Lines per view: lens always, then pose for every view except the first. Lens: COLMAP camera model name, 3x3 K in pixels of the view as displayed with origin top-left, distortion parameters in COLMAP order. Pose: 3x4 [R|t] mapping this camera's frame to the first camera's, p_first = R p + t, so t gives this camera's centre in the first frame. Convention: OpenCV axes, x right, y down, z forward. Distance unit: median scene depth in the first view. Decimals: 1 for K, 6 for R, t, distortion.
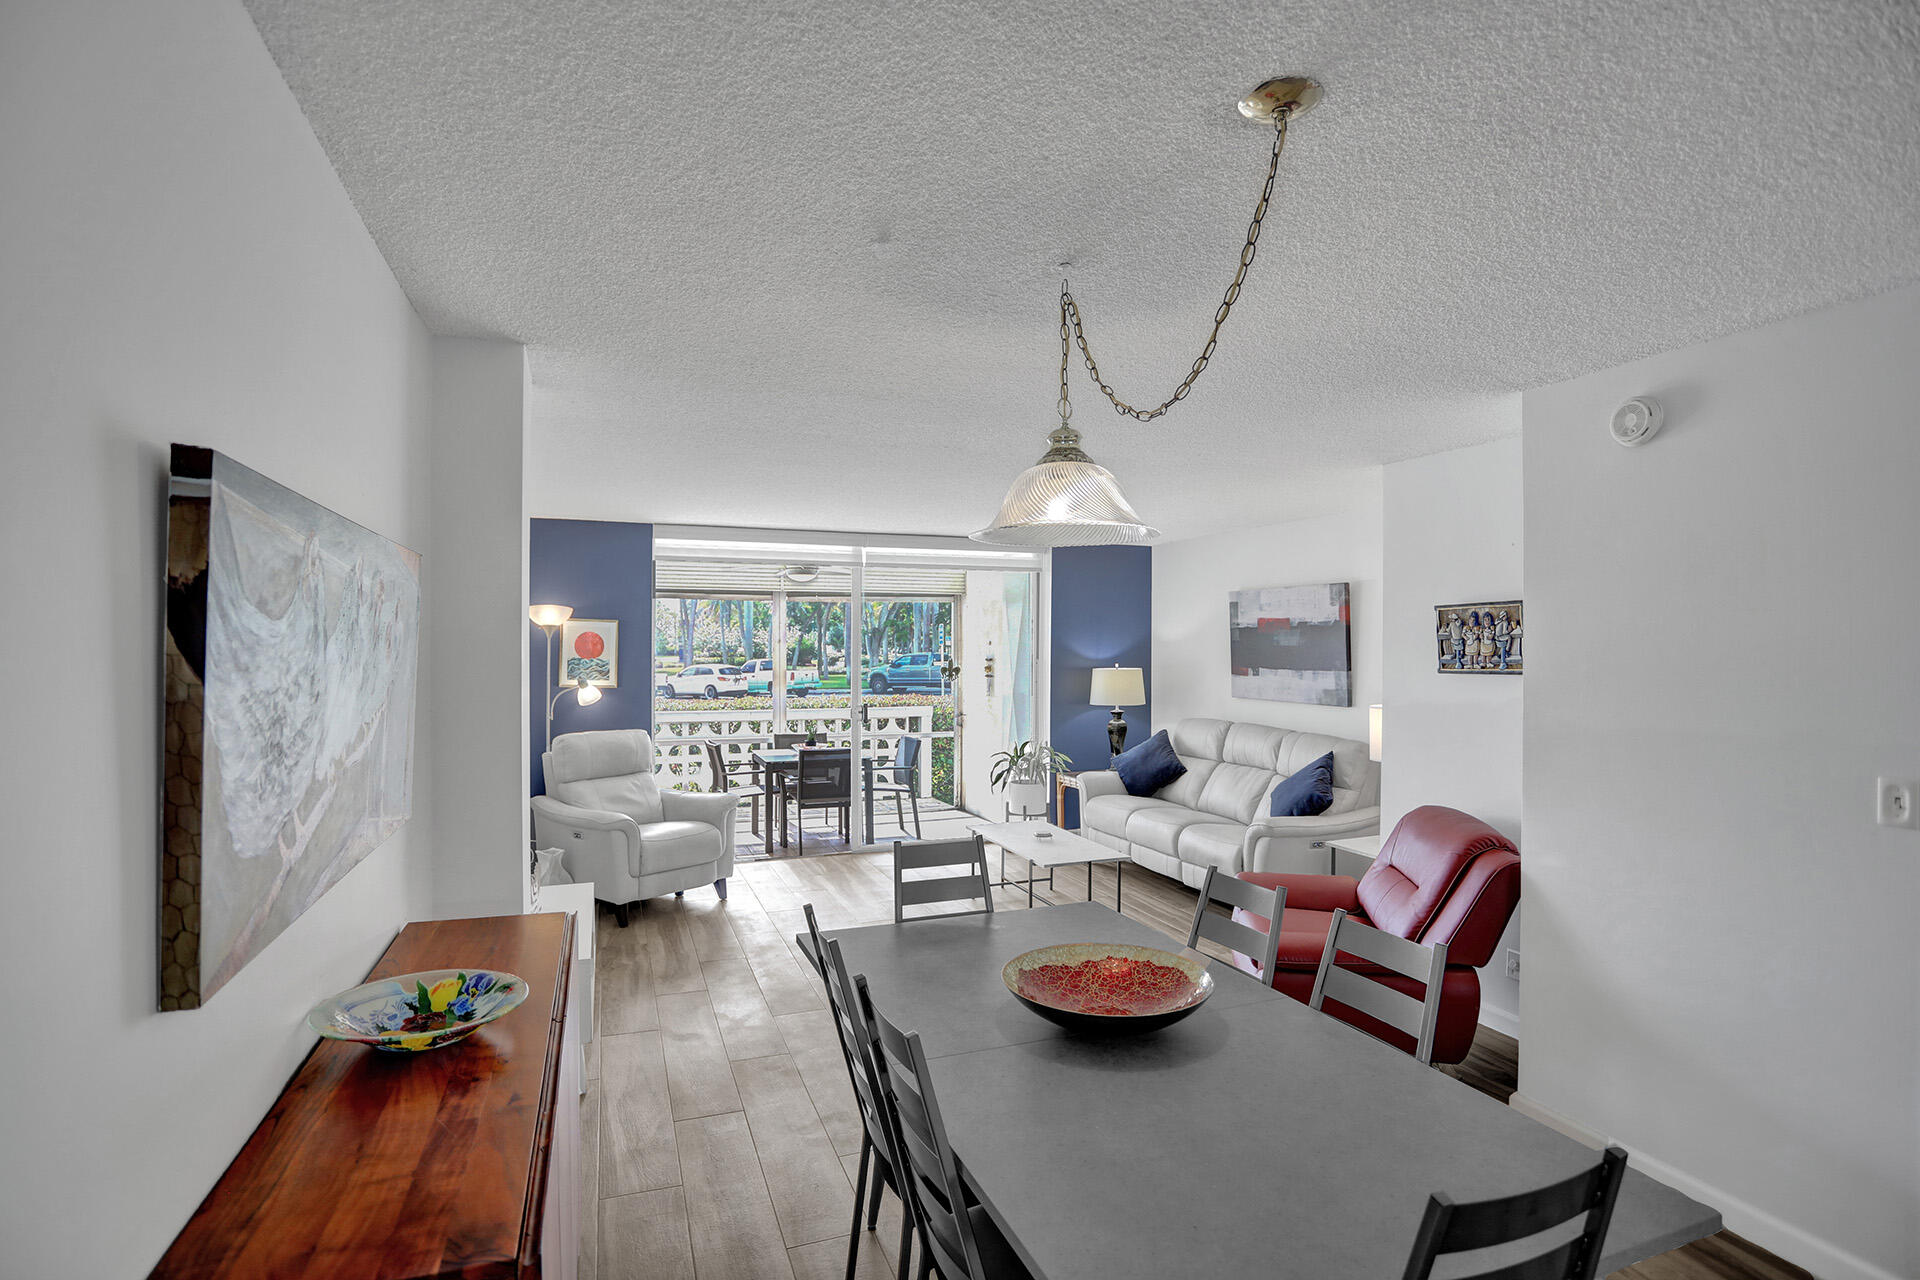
lens RADIAL K [[935.2, 0, 956.1], [0, 935.2, 640.5], [0, 0, 1]] dist [-0.071236, 0.030138]
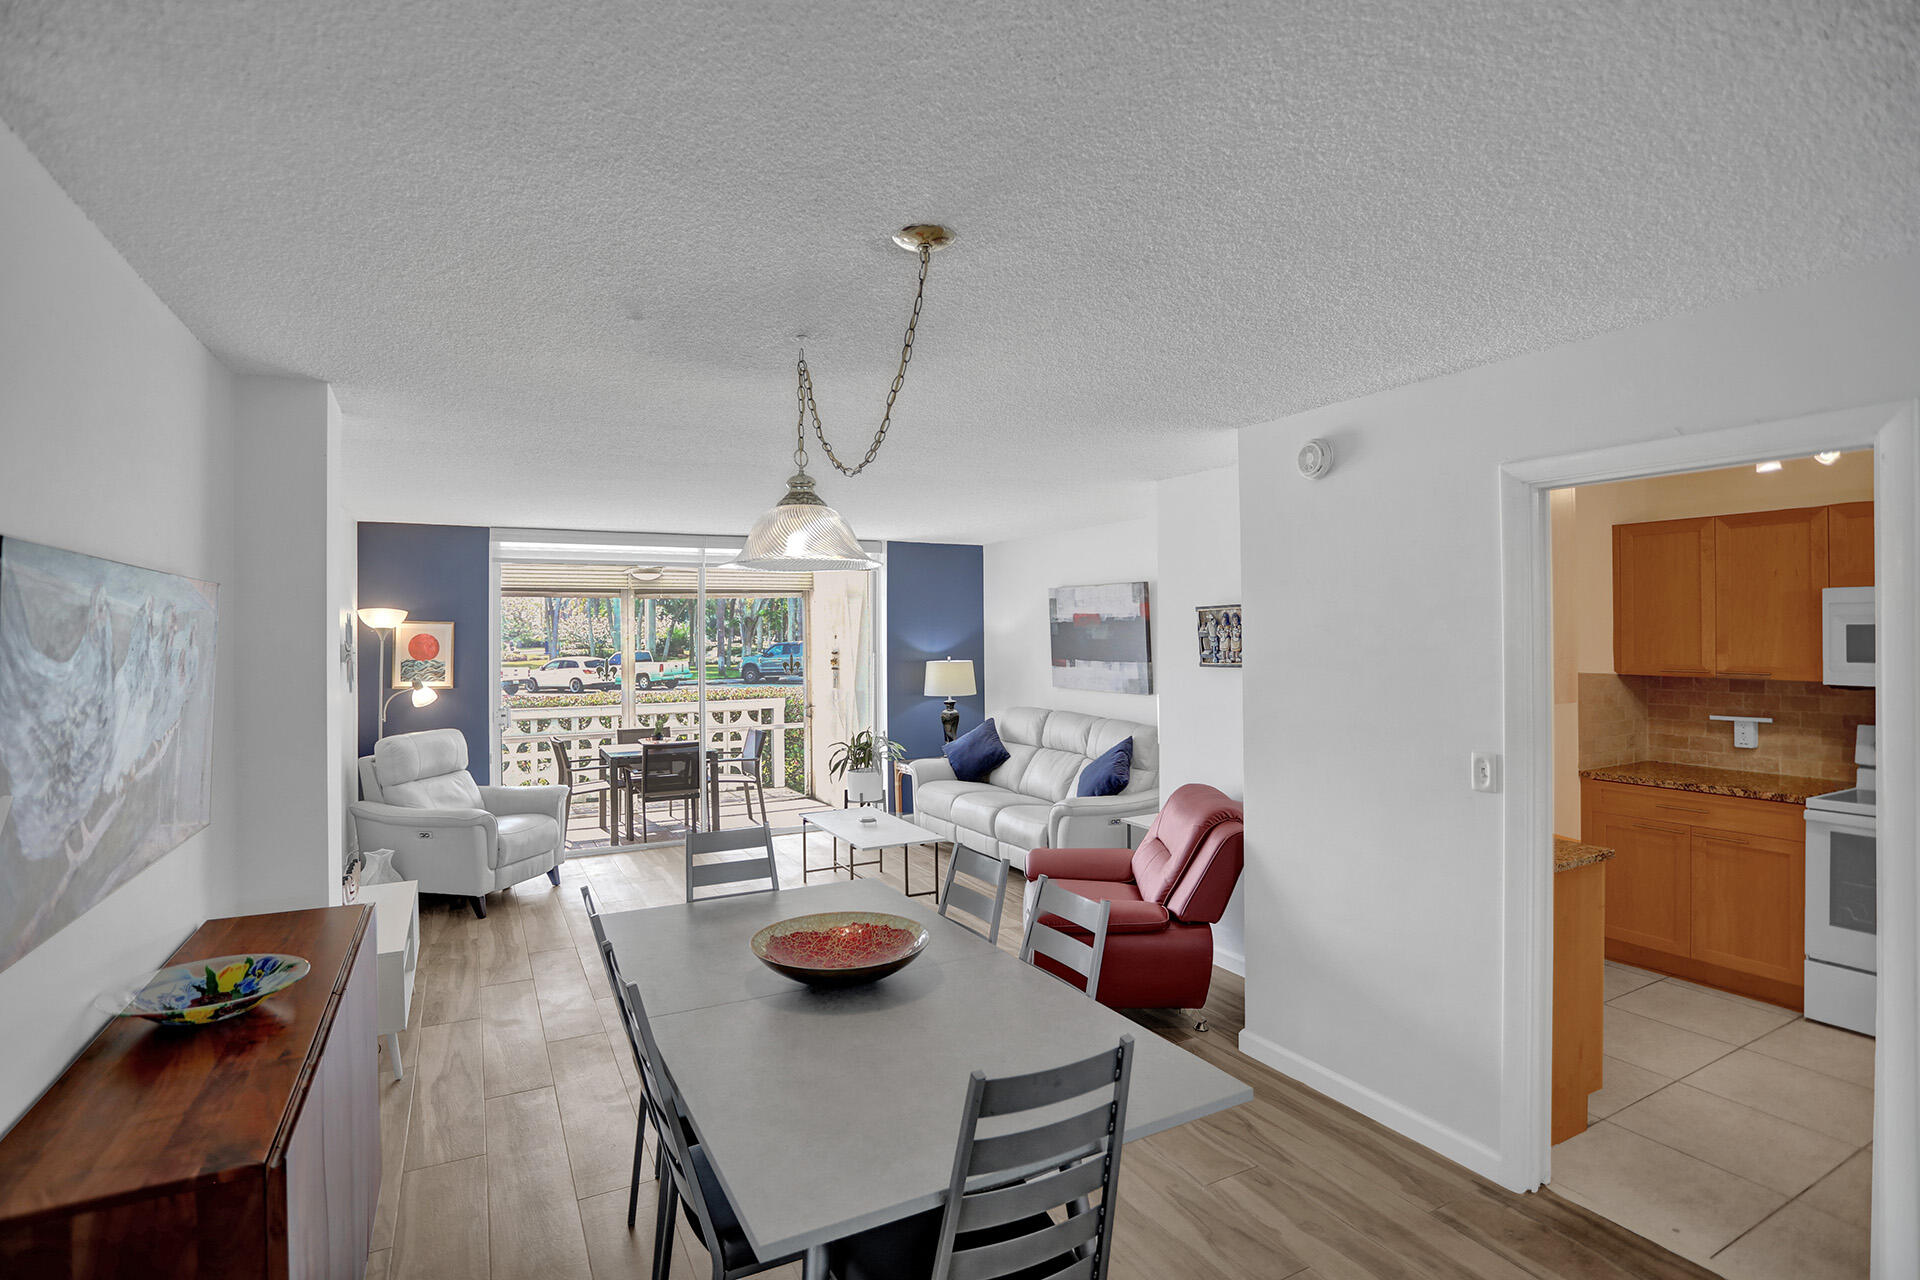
lens RADIAL K [[930.7, 0, 952.7], [0, 930.7, 615.6], [0, 0, 1]] dist [-0.058222, 0.021300]
pose [[0.992318, -0.009049, 0.123385, 0.055713], [0.010571, 0.999876, -0.011688, -0.011646], [-0.123264, 0.012902, 0.992290, -0.066281]]
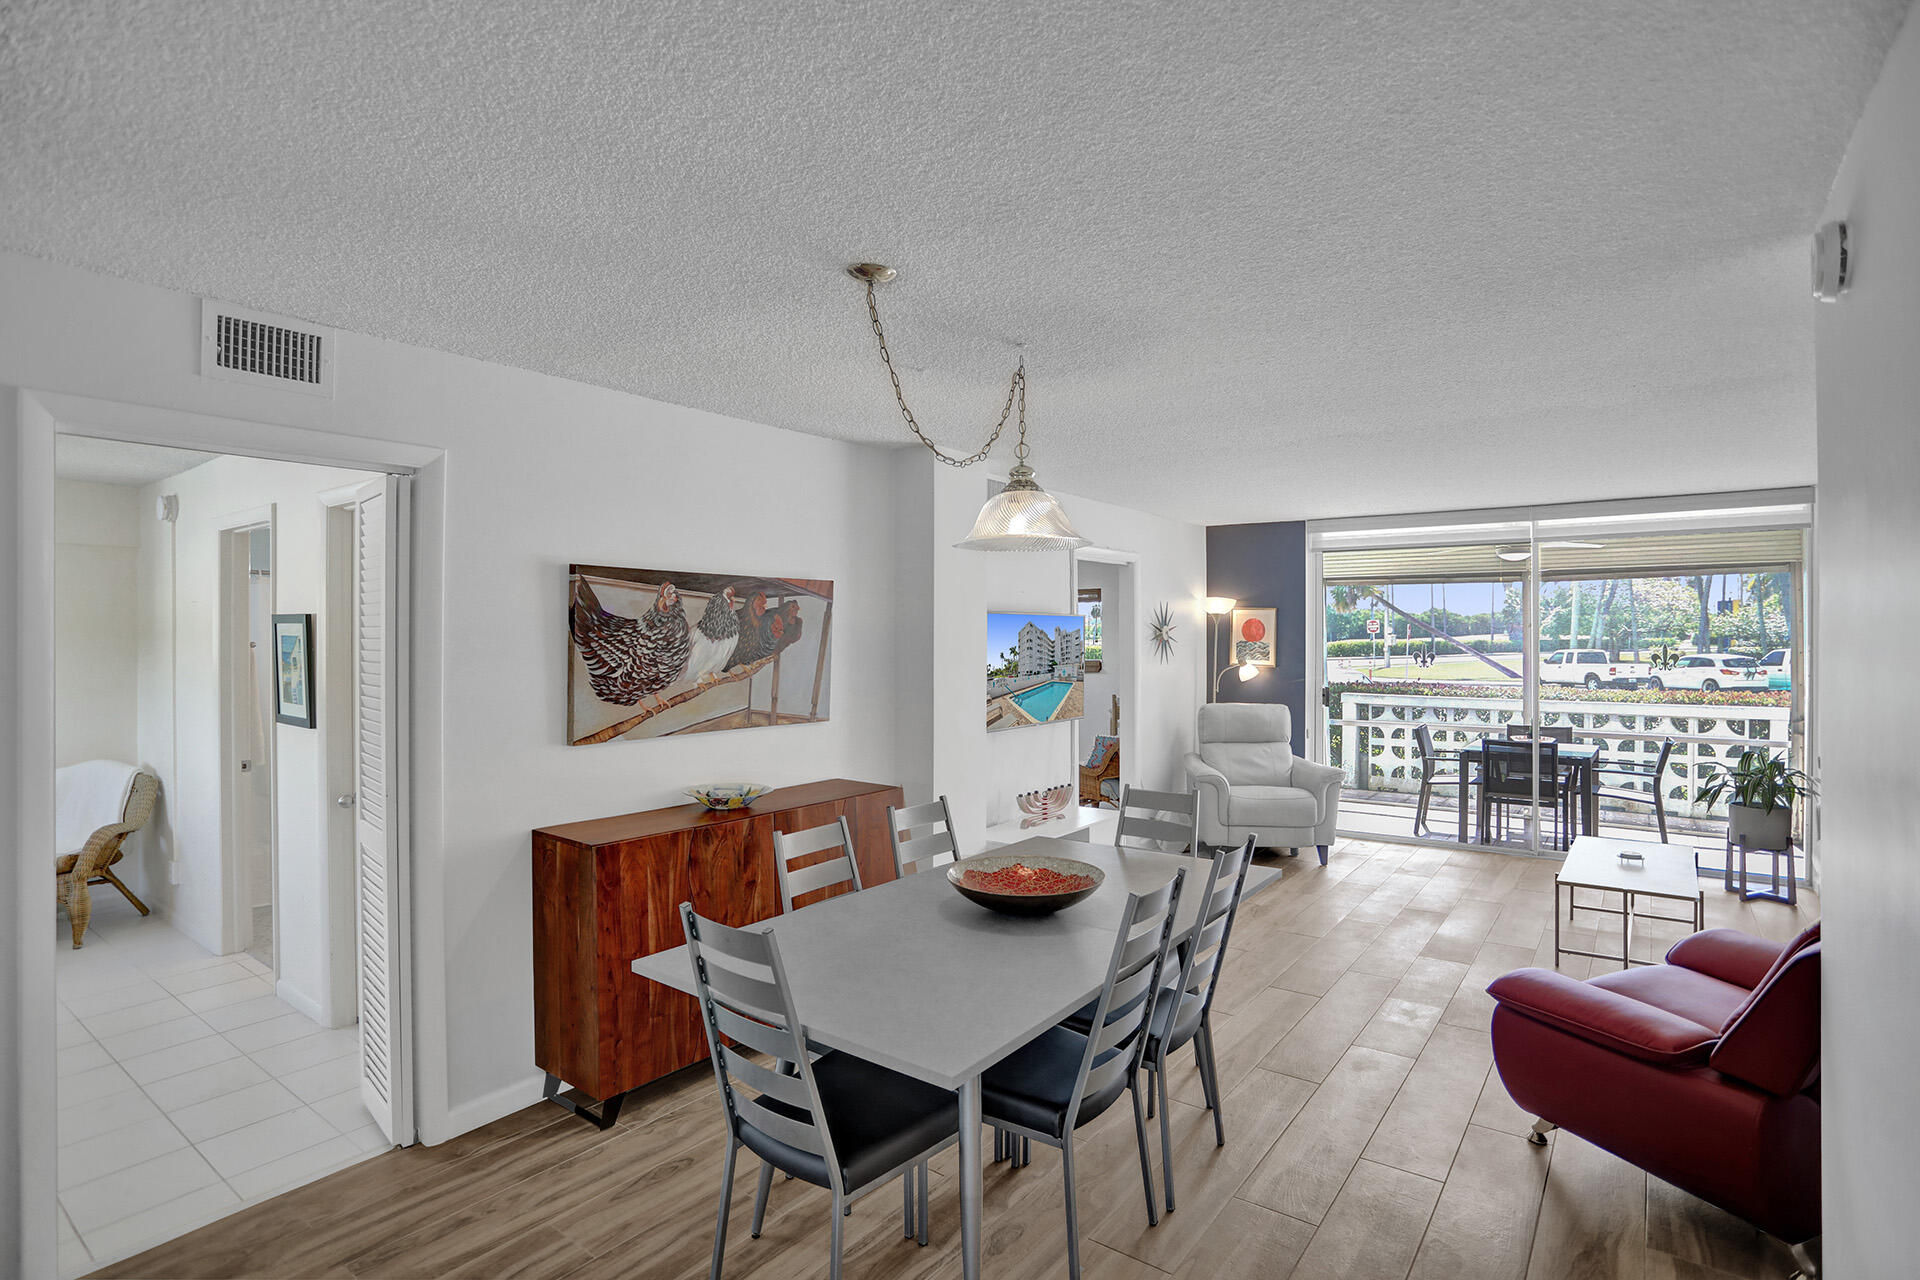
lens RADIAL K [[966.3, 0, 1010.6], [0, 966.3, 624.5], [0, 0, 1]] dist [-0.037136, -0.000227]
pose [[0.554330, -0.010659, -0.832229, 0.449884], [0.007878, 0.999940, -0.007560, 0.004758], [0.832260, -0.002365, 0.554381, 0.073106]]
